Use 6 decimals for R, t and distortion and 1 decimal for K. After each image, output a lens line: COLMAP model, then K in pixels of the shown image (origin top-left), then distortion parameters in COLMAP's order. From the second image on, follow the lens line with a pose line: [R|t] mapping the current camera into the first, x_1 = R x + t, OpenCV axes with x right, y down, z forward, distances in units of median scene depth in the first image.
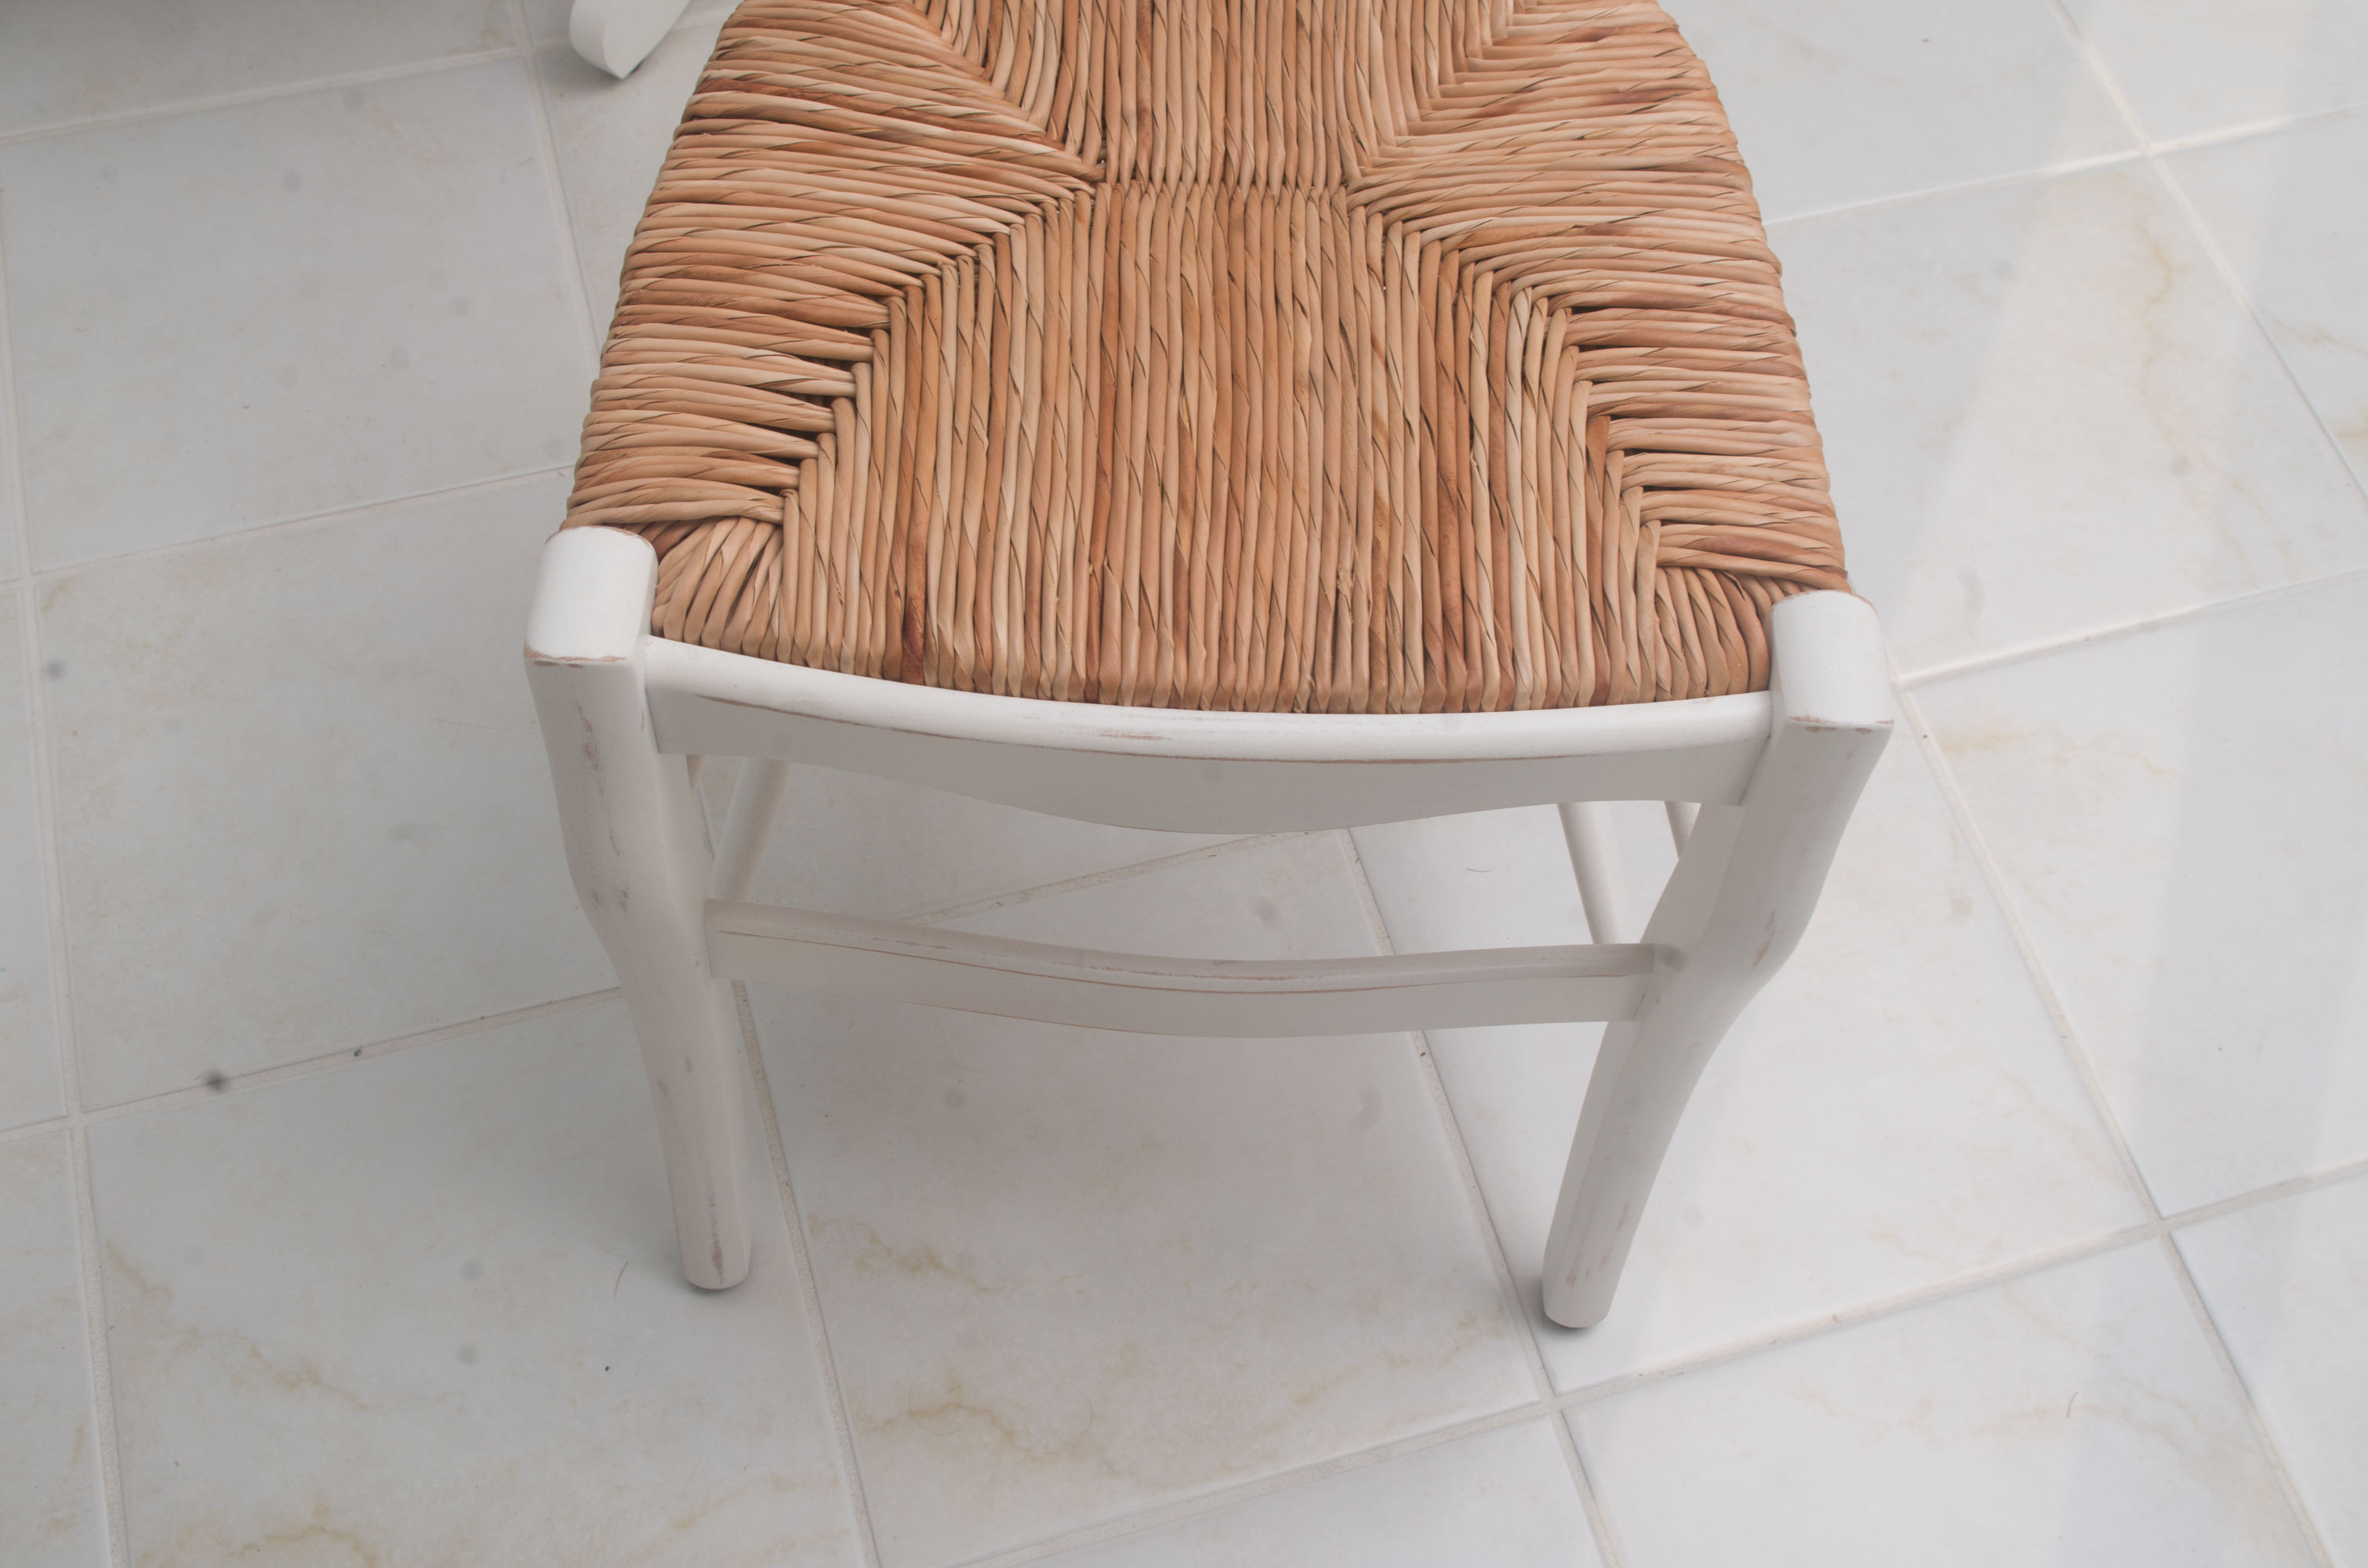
lens RADIAL K [[2635.8, 0, 1193.4], [0, 2635.8, 780.8], [0, 0, 1]] dist [-0.037504, 0.000000]
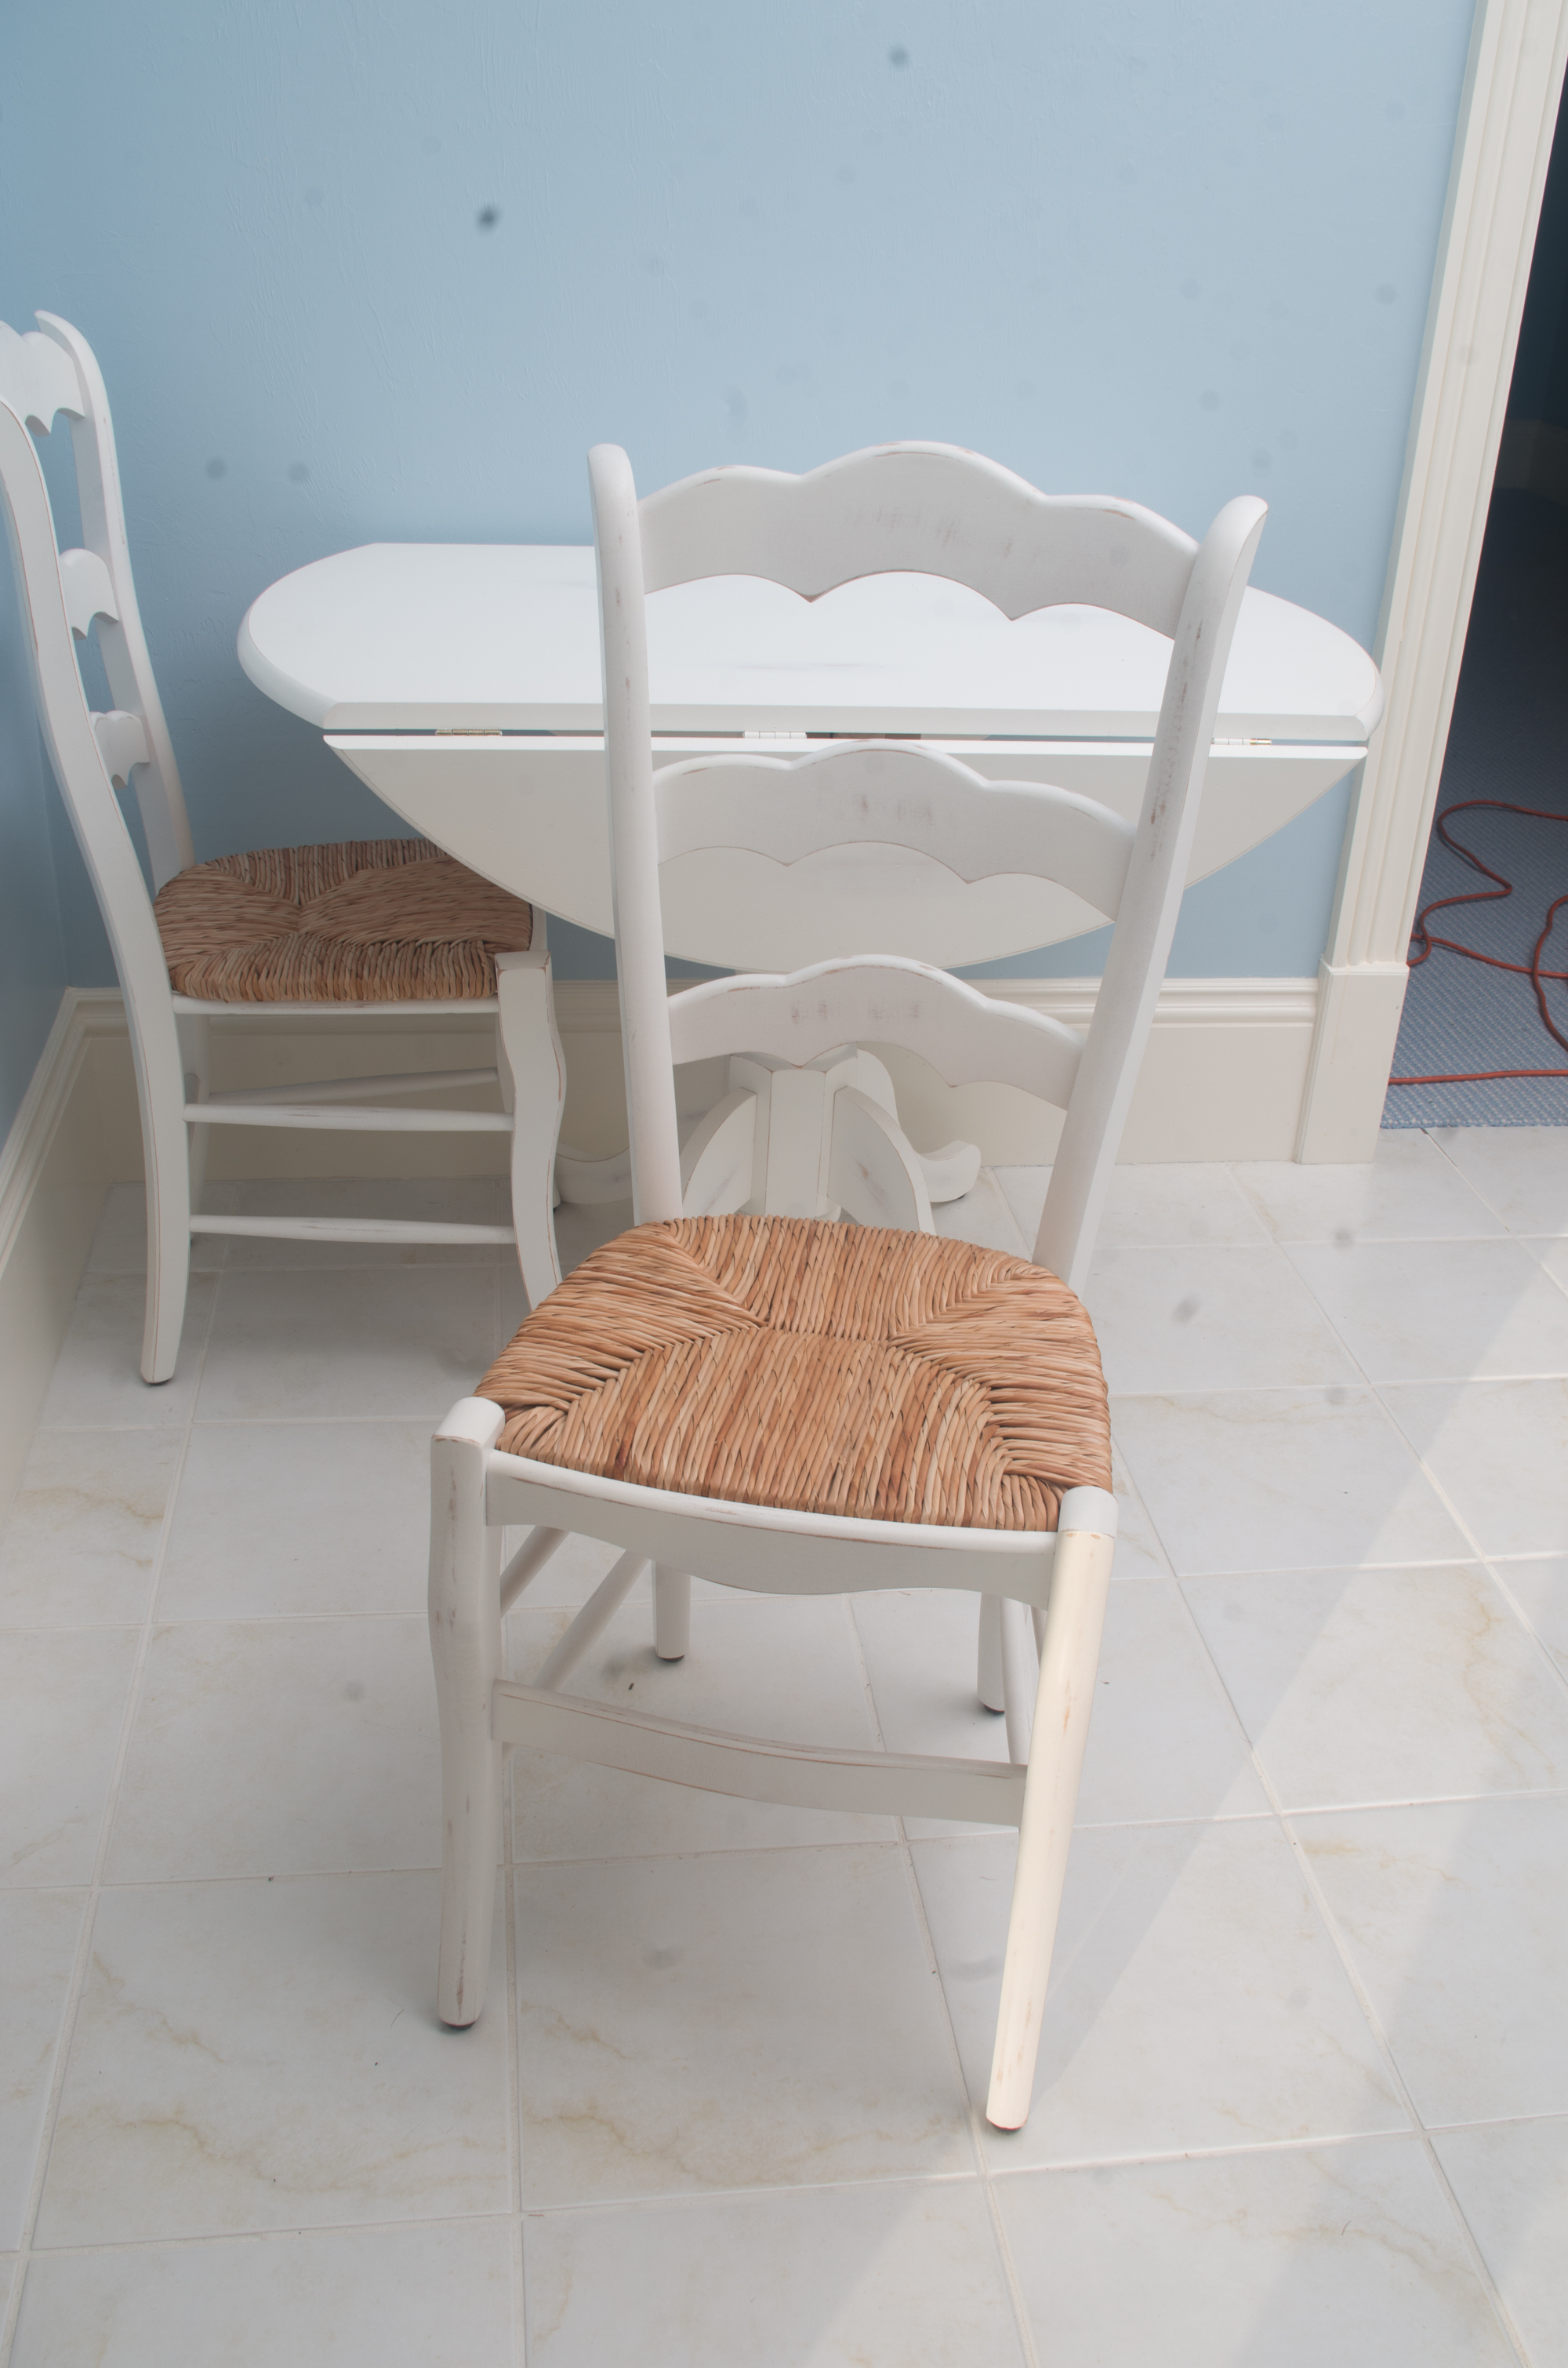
lens RADIAL K [[2134.3, 0, 797.3], [0, 2134.3, 1192.9], [0, 0, 1]] dist [-0.048233, 0.000000]
pose [[0.988231, 0.067620, -0.137211, 0.199655], [-0.131018, 0.837138, -0.531068, 0.528647], [0.078953, 0.542795, 0.836146, -0.383142]]
